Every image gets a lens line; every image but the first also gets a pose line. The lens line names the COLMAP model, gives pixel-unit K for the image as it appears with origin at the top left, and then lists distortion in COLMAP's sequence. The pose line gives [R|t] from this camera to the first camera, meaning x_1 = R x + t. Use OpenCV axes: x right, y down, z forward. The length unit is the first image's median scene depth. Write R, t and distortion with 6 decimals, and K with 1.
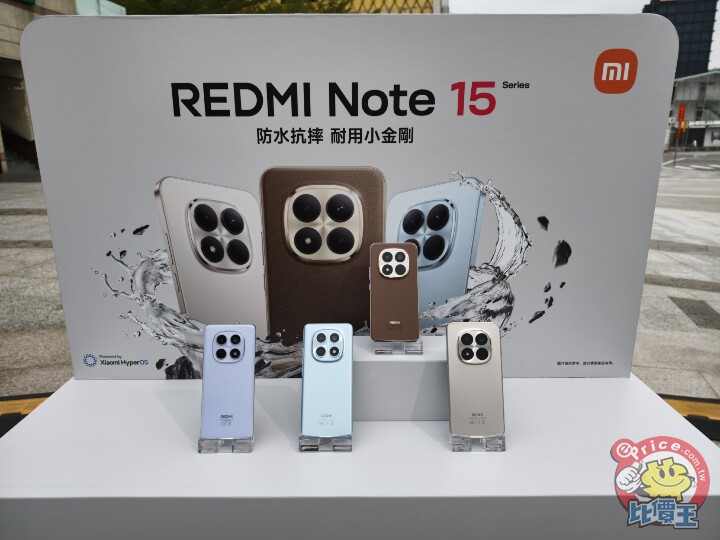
lens RADIAL K [[518.2, 0, 358.5], [0, 518.2, 271.2], [0, 0, 1]] dist [-0.020317, -0.020228]
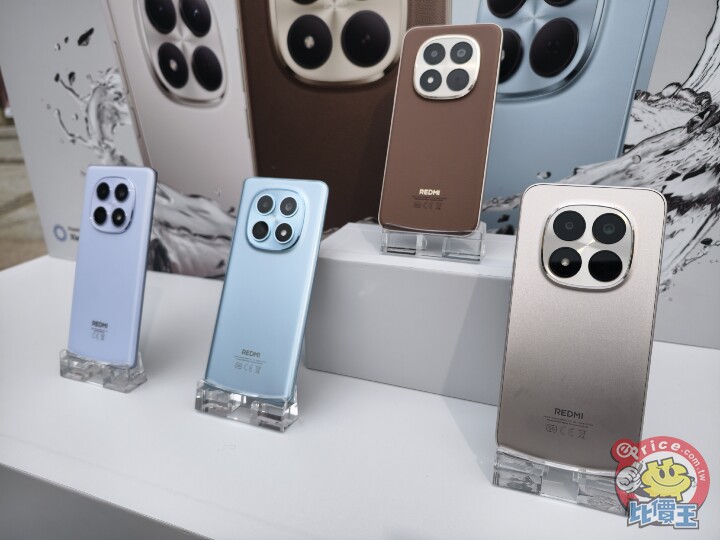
lens RADIAL K [[518.2, 0, 354.5], [0, 518.2, 269.3], [0, 0, 1]] dist [-0.020317, -0.020228]
pose [[0.923980, 0.116833, -0.364158, 0.170479], [-0.076677, 0.989453, 0.122893, 0.106795], [0.374676, -0.085628, 0.923193, 0.489184]]
